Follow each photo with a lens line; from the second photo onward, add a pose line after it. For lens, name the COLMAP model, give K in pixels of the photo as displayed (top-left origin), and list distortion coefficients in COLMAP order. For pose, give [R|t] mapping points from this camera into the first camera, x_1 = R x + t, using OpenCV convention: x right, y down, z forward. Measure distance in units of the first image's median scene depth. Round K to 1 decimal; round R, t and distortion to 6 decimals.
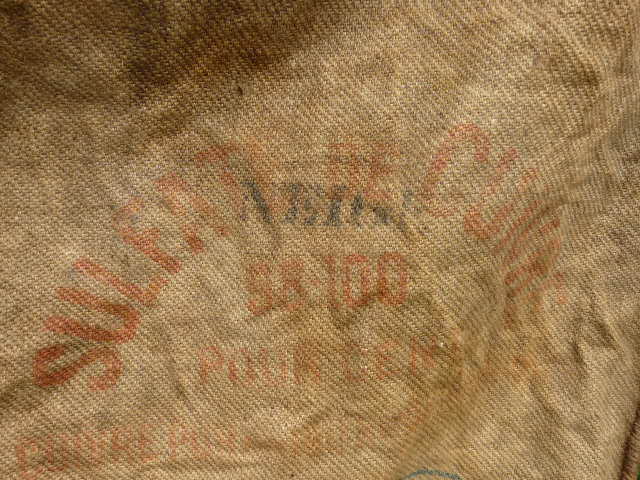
lens RADIAL K [[512.5, 0, 317.5], [0, 512.5, 242.8], [0, 0, 1]] dist [-0.039018, 0.046866]
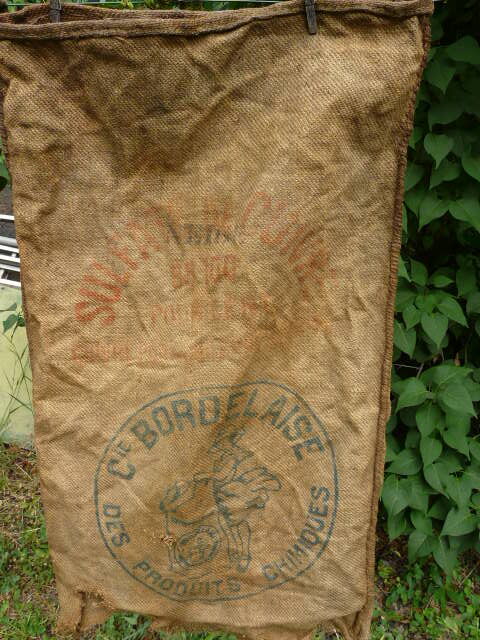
lens RADIAL K [[512.5, 0, 242.7], [0, 512.5, 320.2], [0, 0, 1]] dist [-0.039018, 0.046866]
pose [[0.972715, 0.008791, -0.231839, 0.646579], [-0.008033, 0.999959, 0.004211, 0.261936], [0.231866, -0.002233, 0.972745, -0.968902]]
